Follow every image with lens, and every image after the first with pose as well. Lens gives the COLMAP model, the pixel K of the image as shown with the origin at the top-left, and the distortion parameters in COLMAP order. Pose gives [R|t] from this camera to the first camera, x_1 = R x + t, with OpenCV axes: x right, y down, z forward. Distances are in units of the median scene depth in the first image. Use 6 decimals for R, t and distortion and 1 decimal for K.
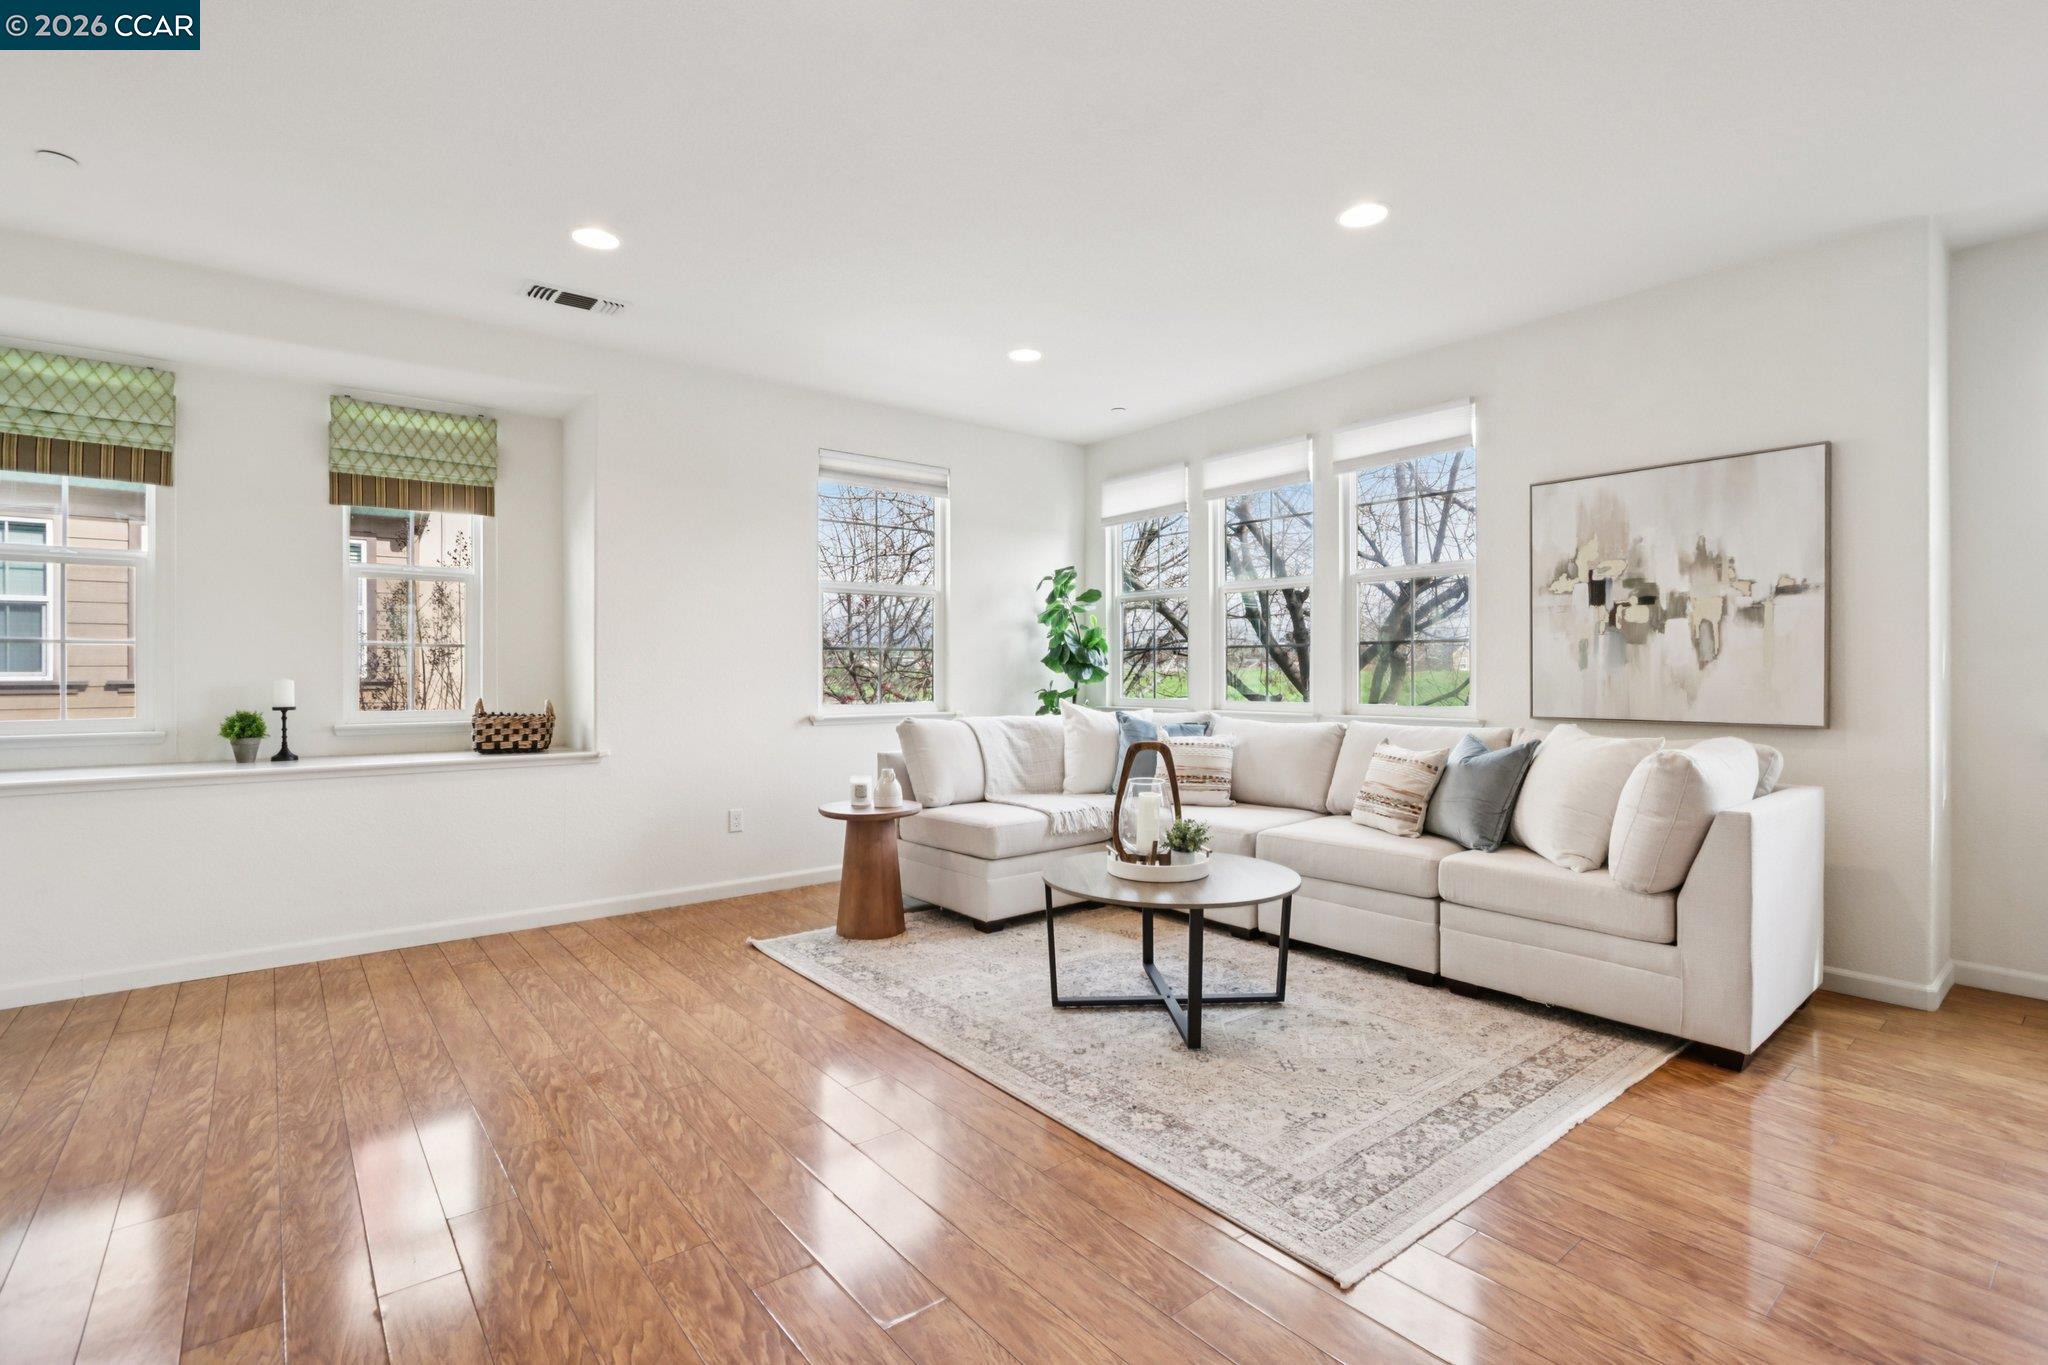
lens RADIAL K [[945.0, 0, 1020.6], [0, 945.0, 674.2], [0, 0, 1]] dist [-0.017994, 0.003589]
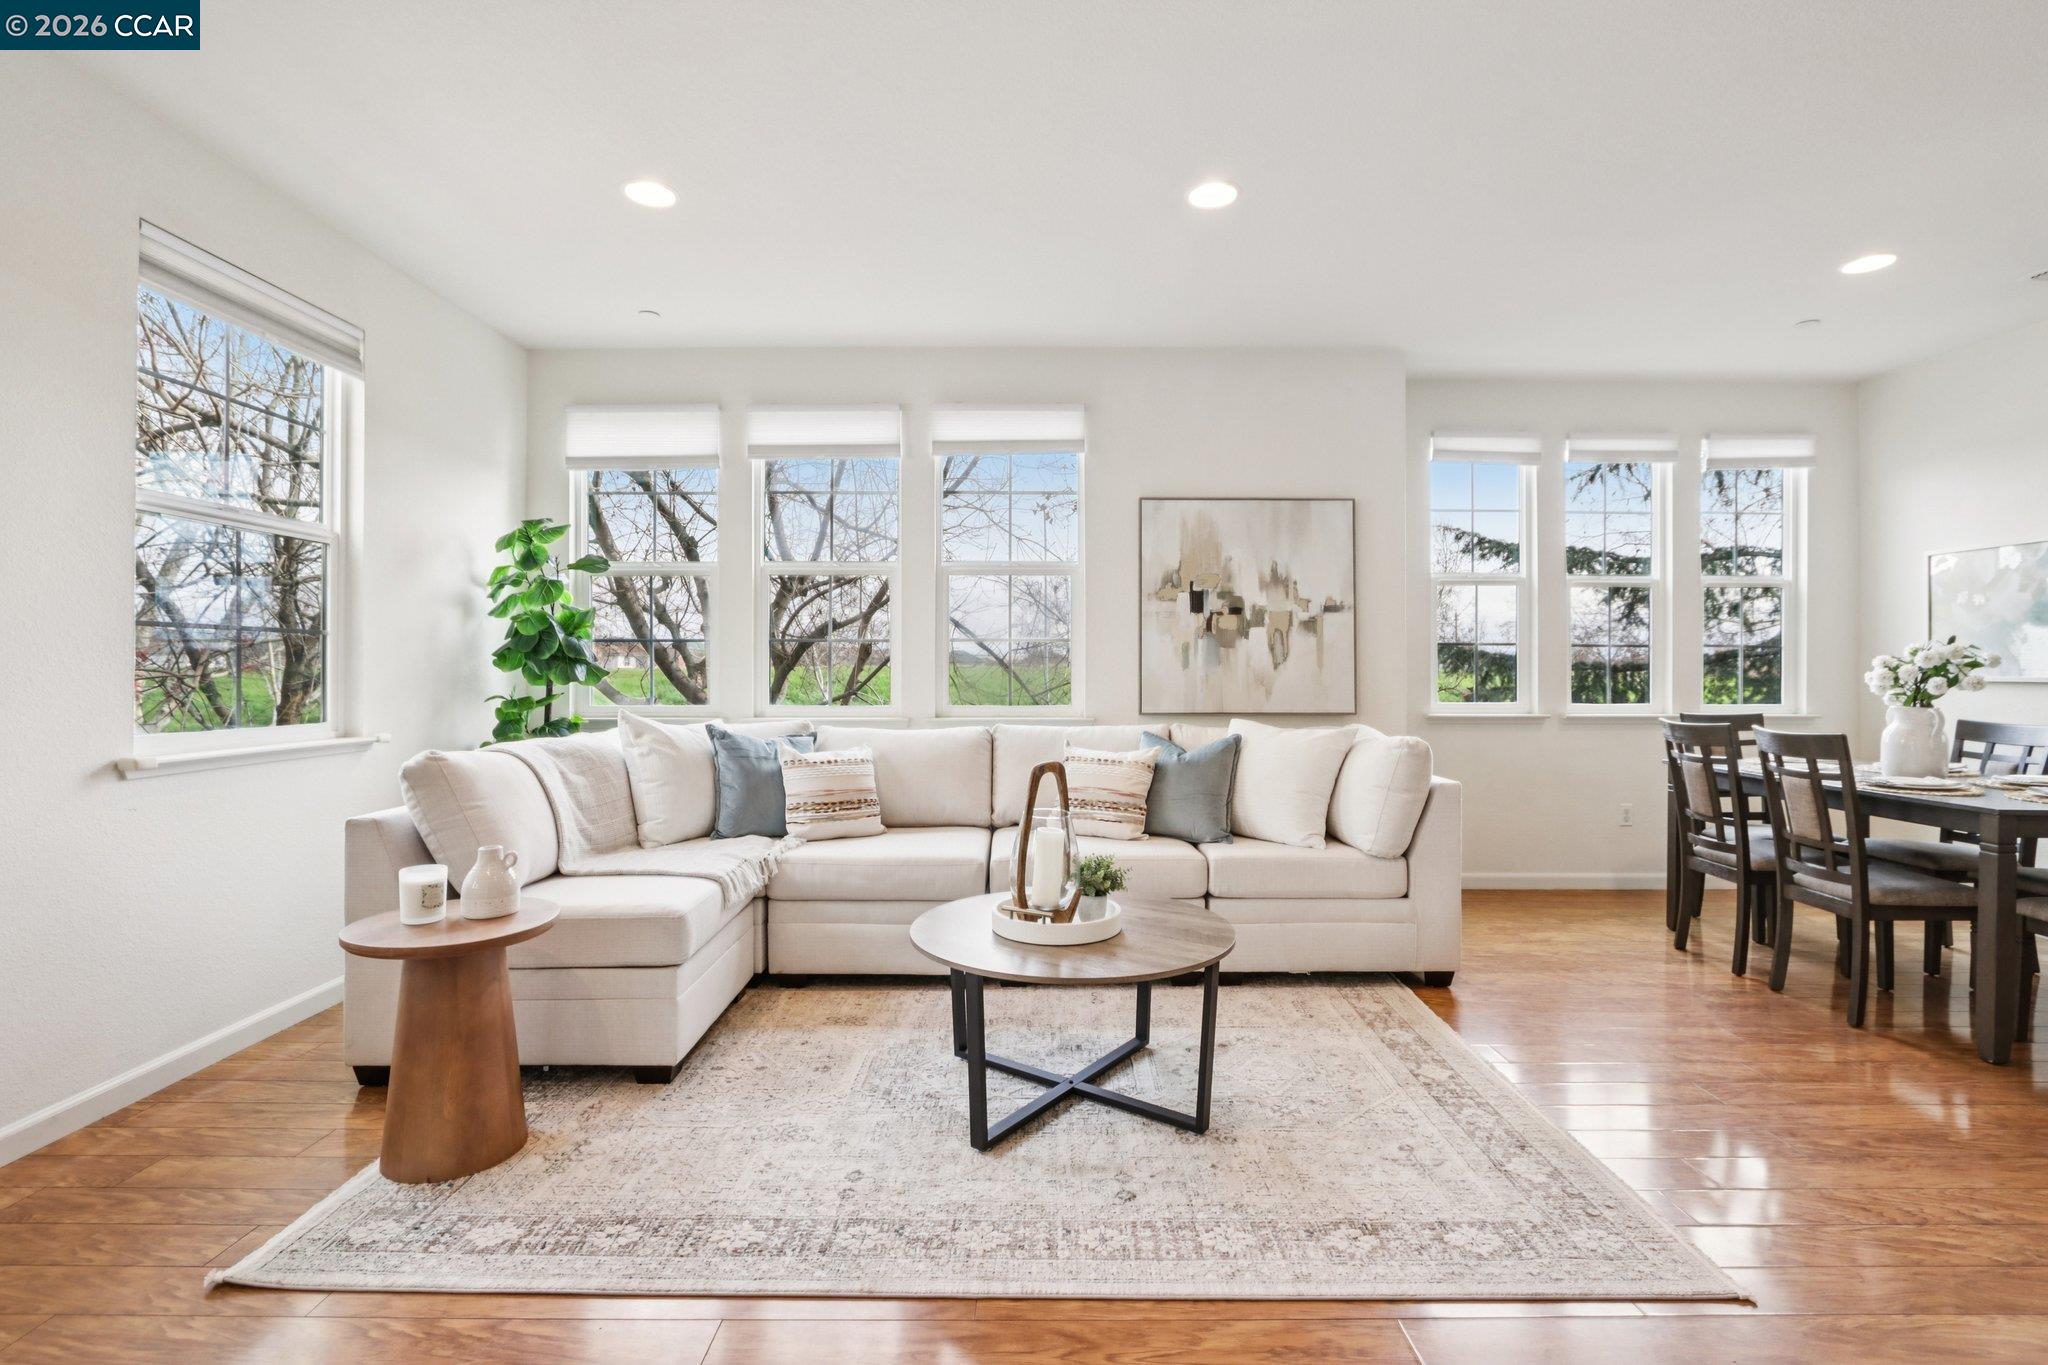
lens RADIAL K [[945.0, 0, 1036.0], [0, 945.0, 672.9], [0, 0, 1]] dist [-0.017994, 0.003589]
pose [[0.624790, -0.001480, 0.780792, -0.424346], [-0.000356, 0.999998, 0.002180, -0.003424], [-0.780793, -0.001640, 0.624788, 0.467289]]
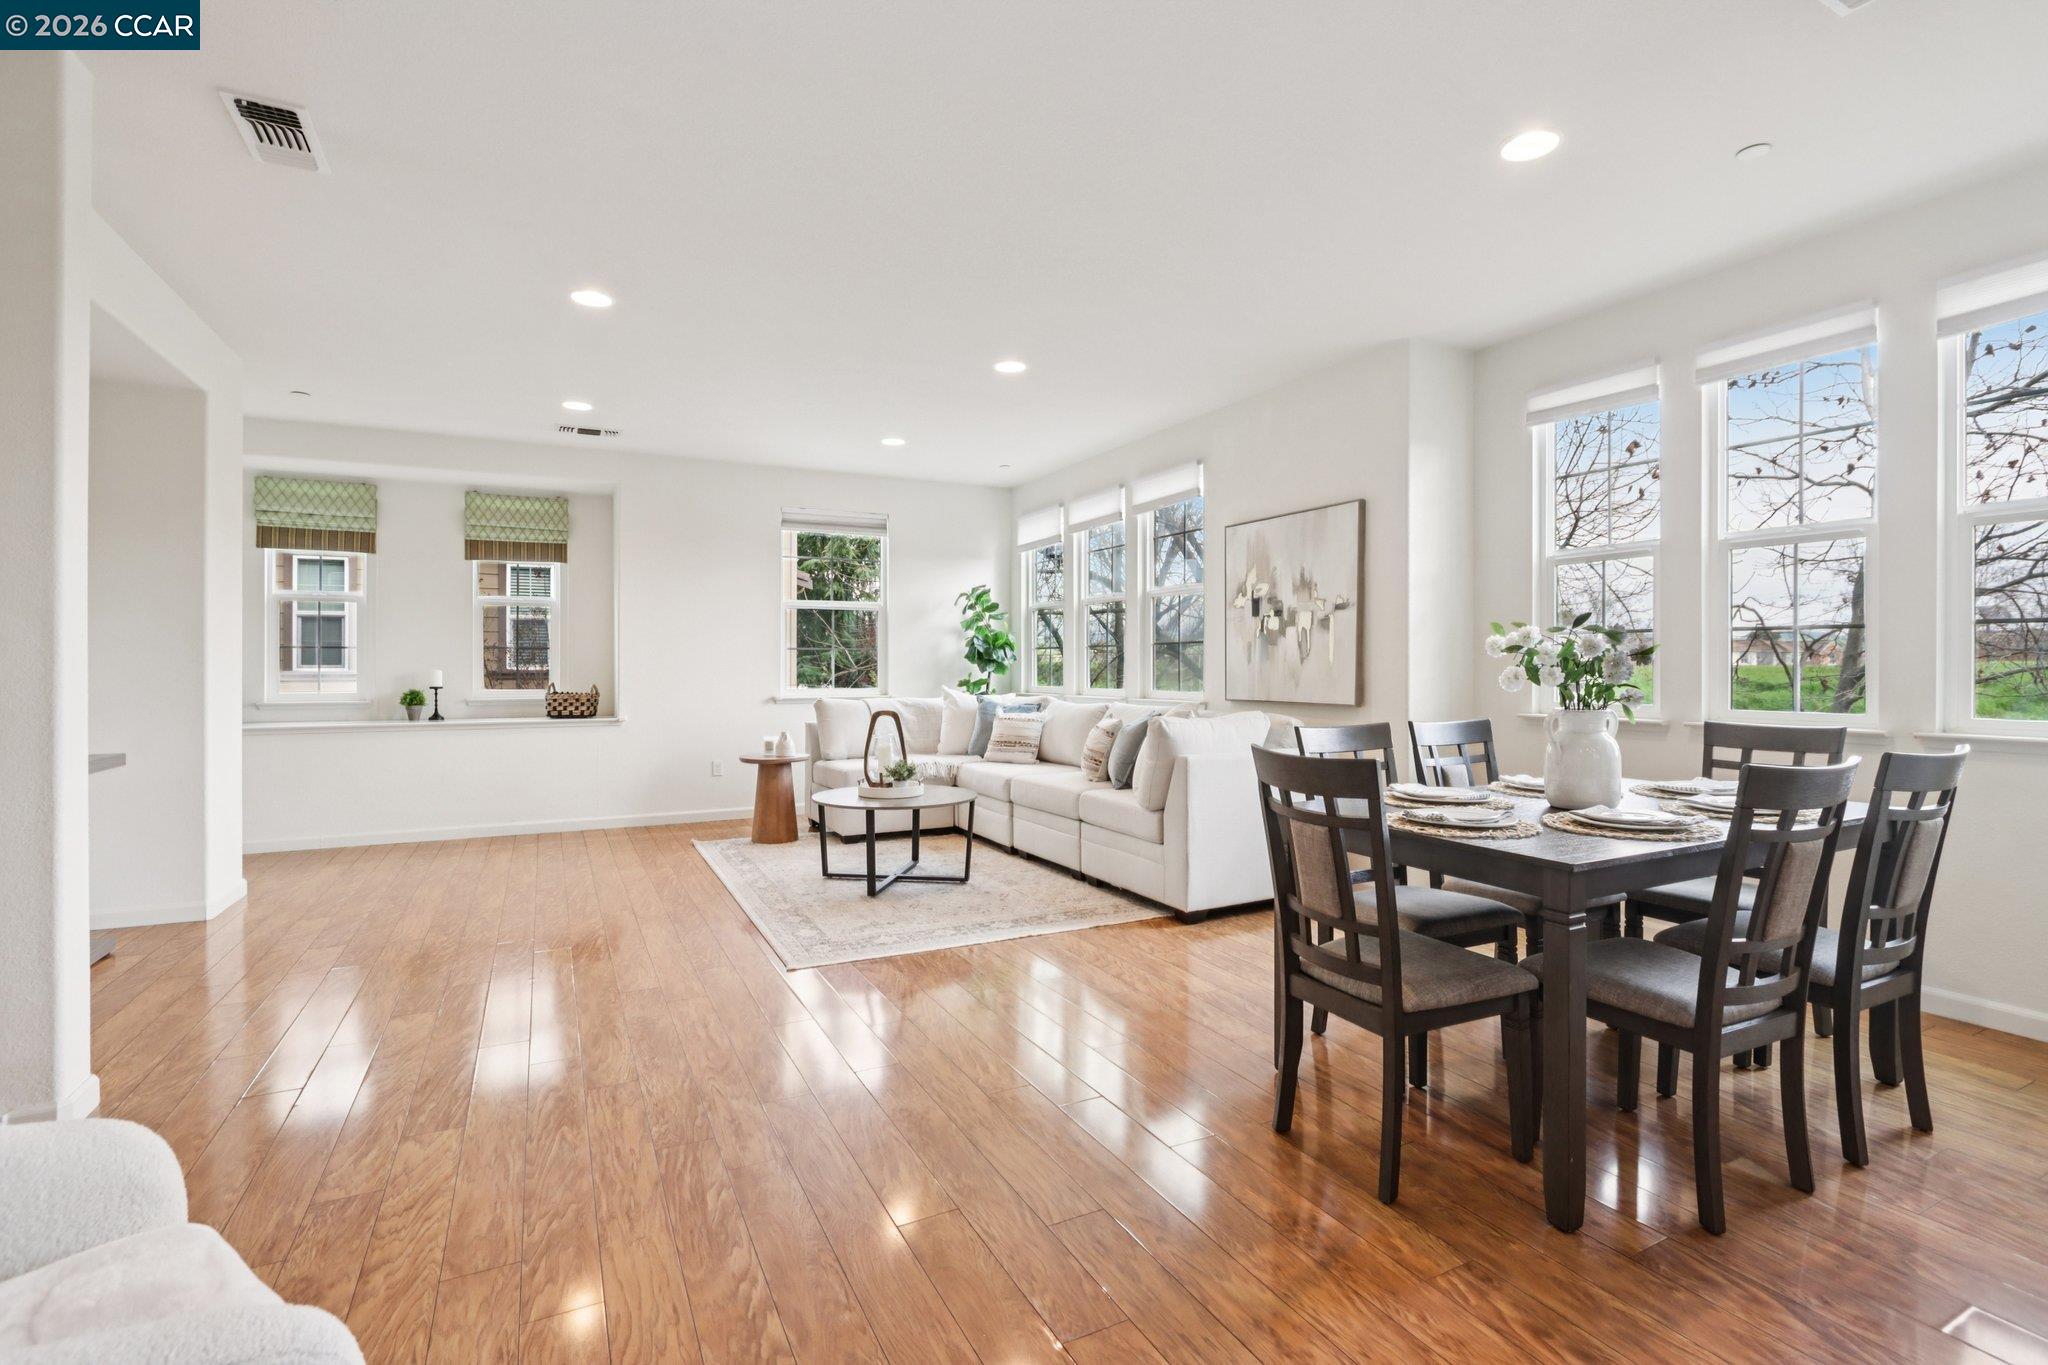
lens RADIAL K [[945.0, 0, 1026.8], [0, 945.0, 660.7], [0, 0, 1]] dist [-0.017994, 0.003589]
pose [[0.979174, -0.000417, -0.203023, 0.604318], [-0.001346, 0.999963, -0.008547, 0.002554], [0.203019, 0.008642, 0.979137, -0.425665]]
